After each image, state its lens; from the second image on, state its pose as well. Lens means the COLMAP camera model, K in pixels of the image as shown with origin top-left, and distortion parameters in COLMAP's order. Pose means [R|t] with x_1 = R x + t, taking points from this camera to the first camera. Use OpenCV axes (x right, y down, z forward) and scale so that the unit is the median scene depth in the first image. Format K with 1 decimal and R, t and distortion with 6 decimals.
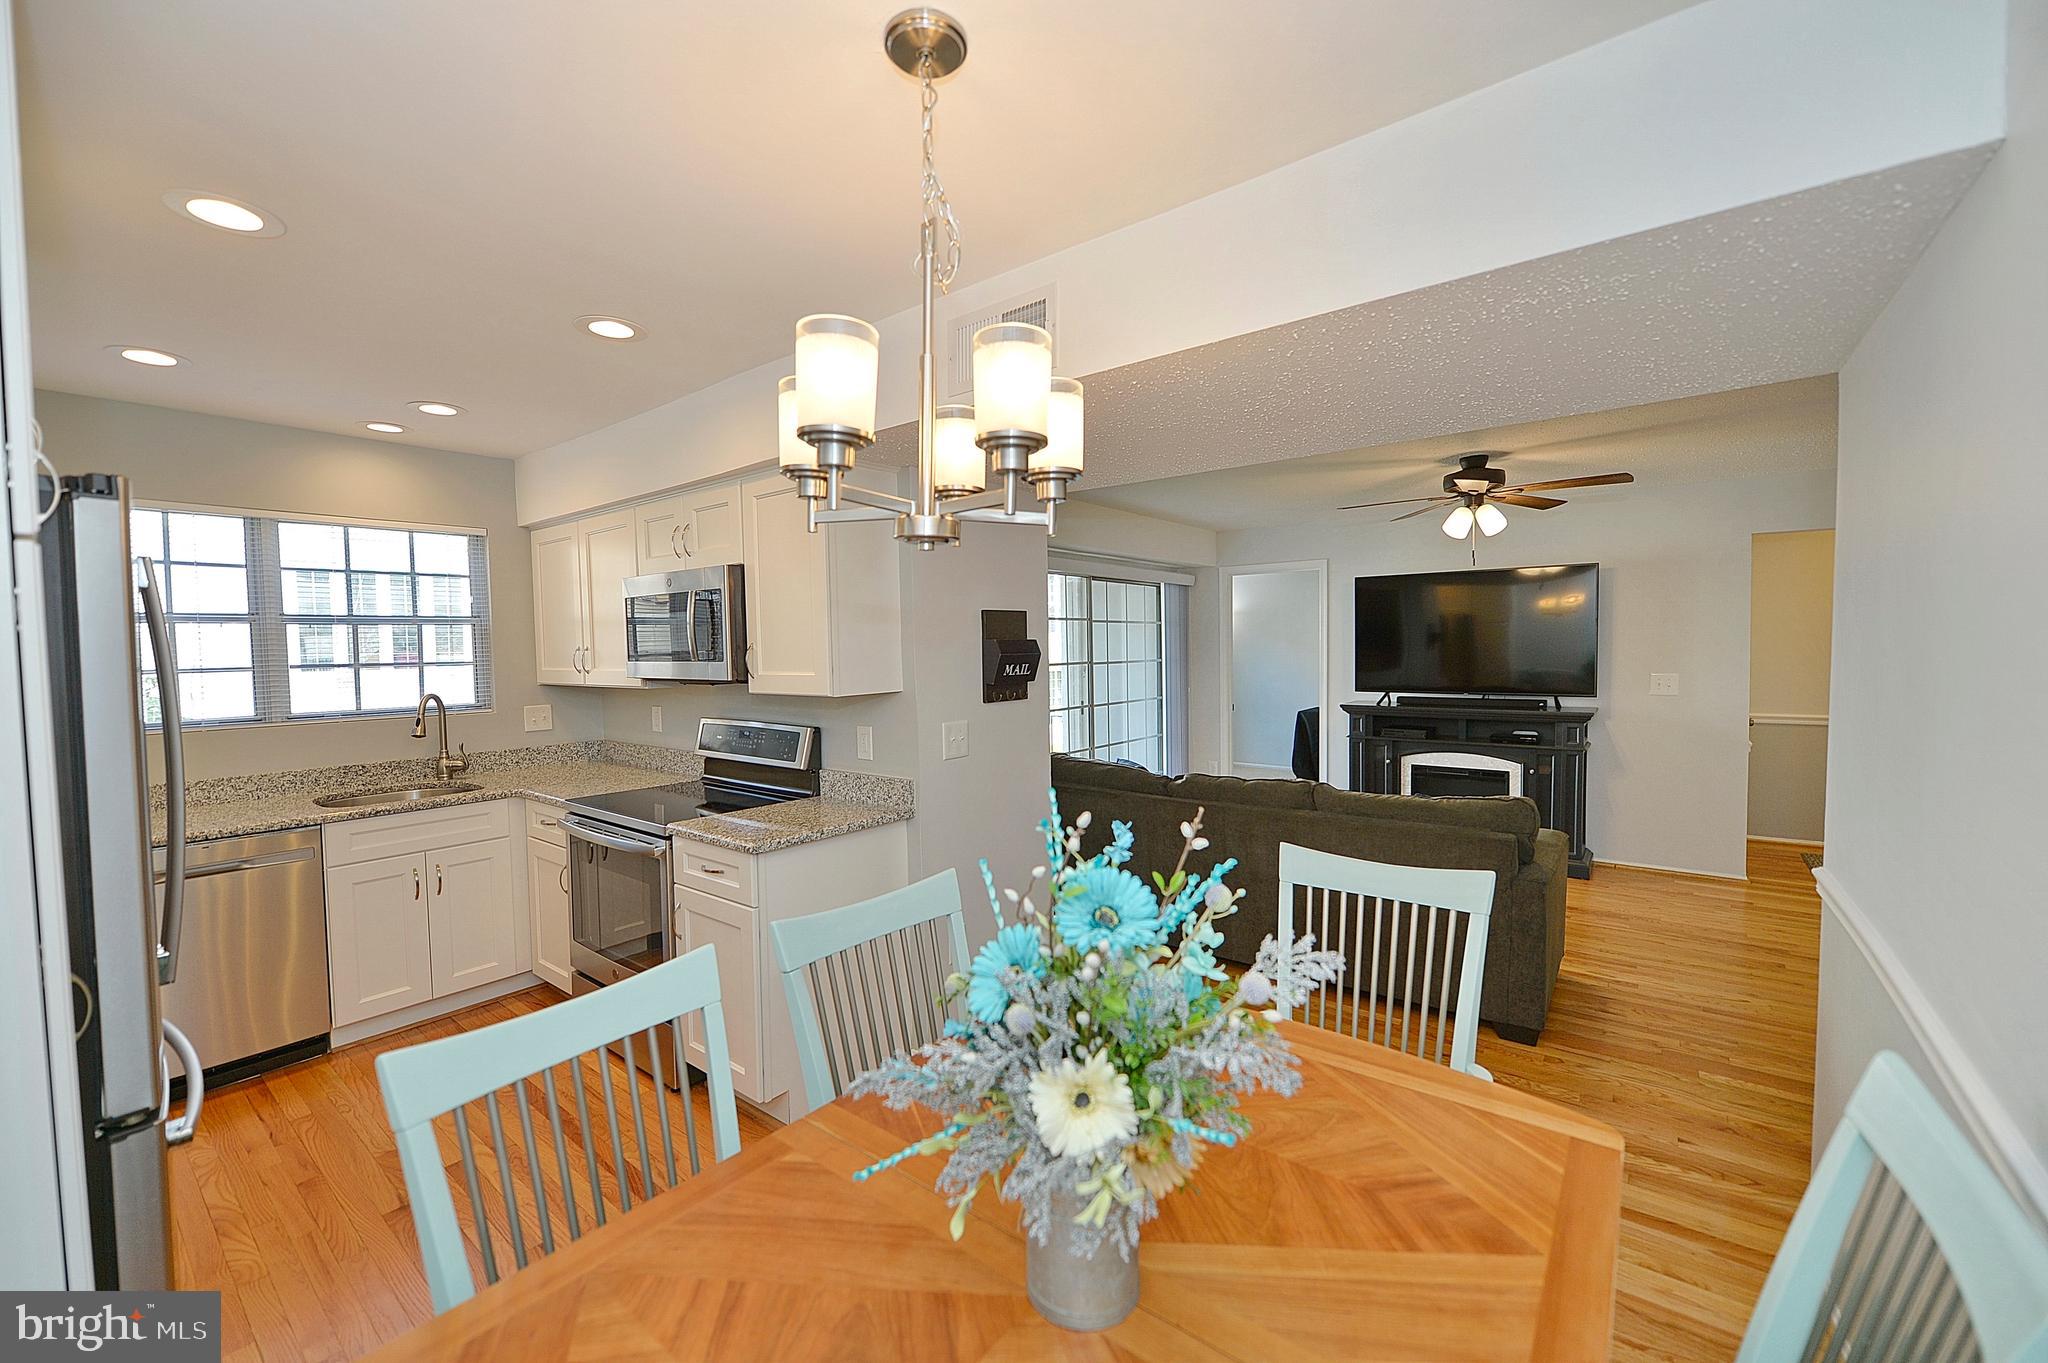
lens RADIAL K [[820.5, 0, 1022.7], [0, 820.5, 680.1], [0, 0, 1]] dist [-0.002864, 0.000084]
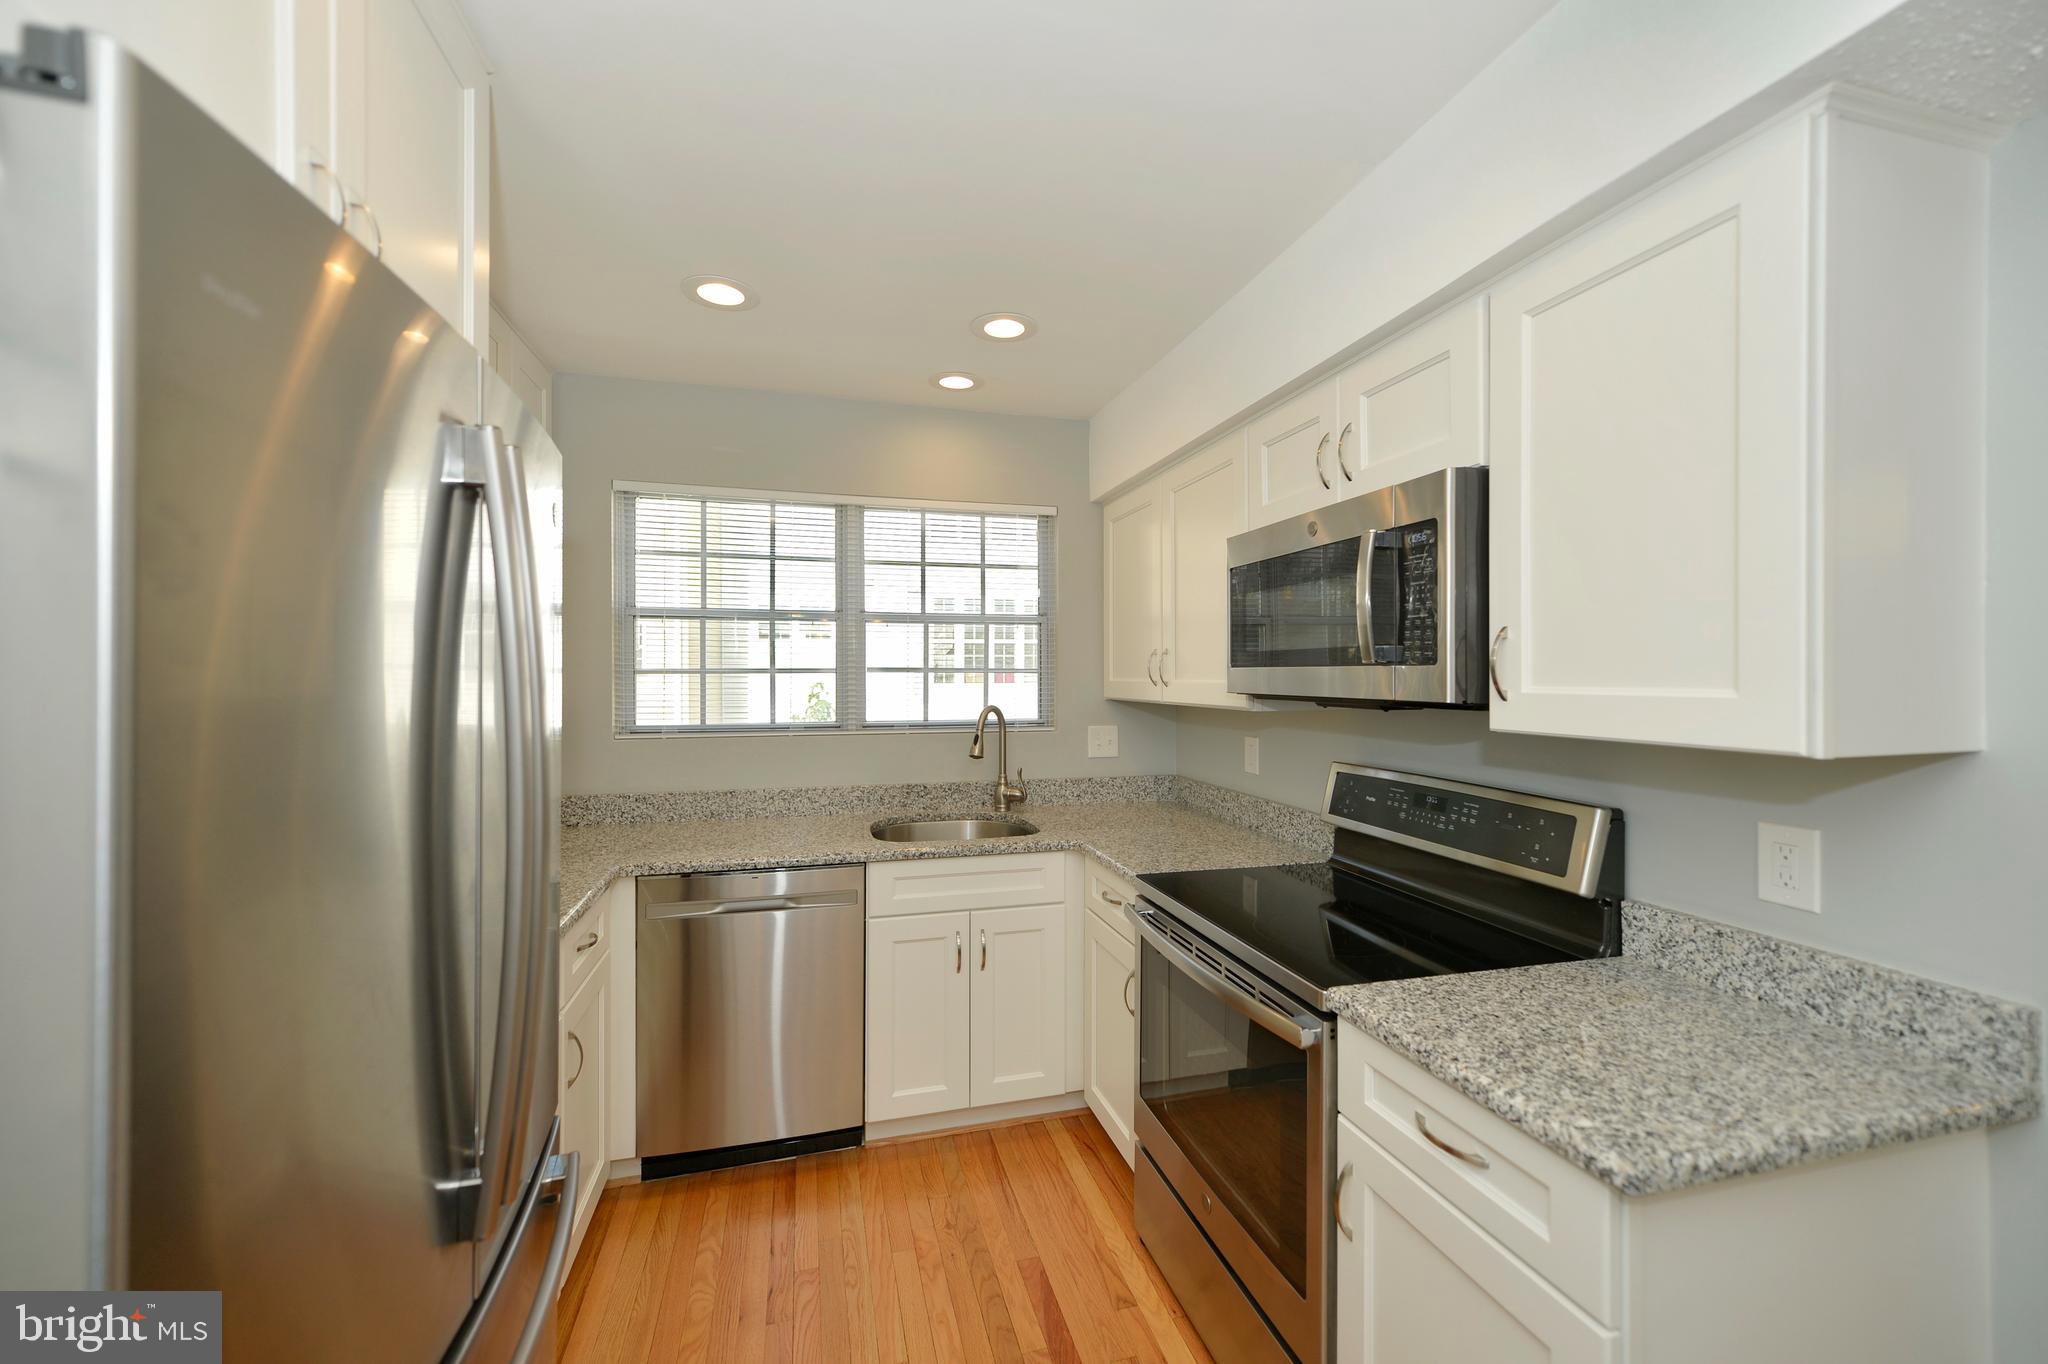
lens RADIAL K [[816.3, 0, 1019.8], [0, 816.3, 674.4], [0, 0, 1]] dist [0.002221, 0.000102]
pose [[0.806311, 0.017934, -0.591220, -0.236114], [-0.039208, 0.998962, -0.023170, 0.003657], [0.590191, 0.041863, 0.806178, 0.388262]]
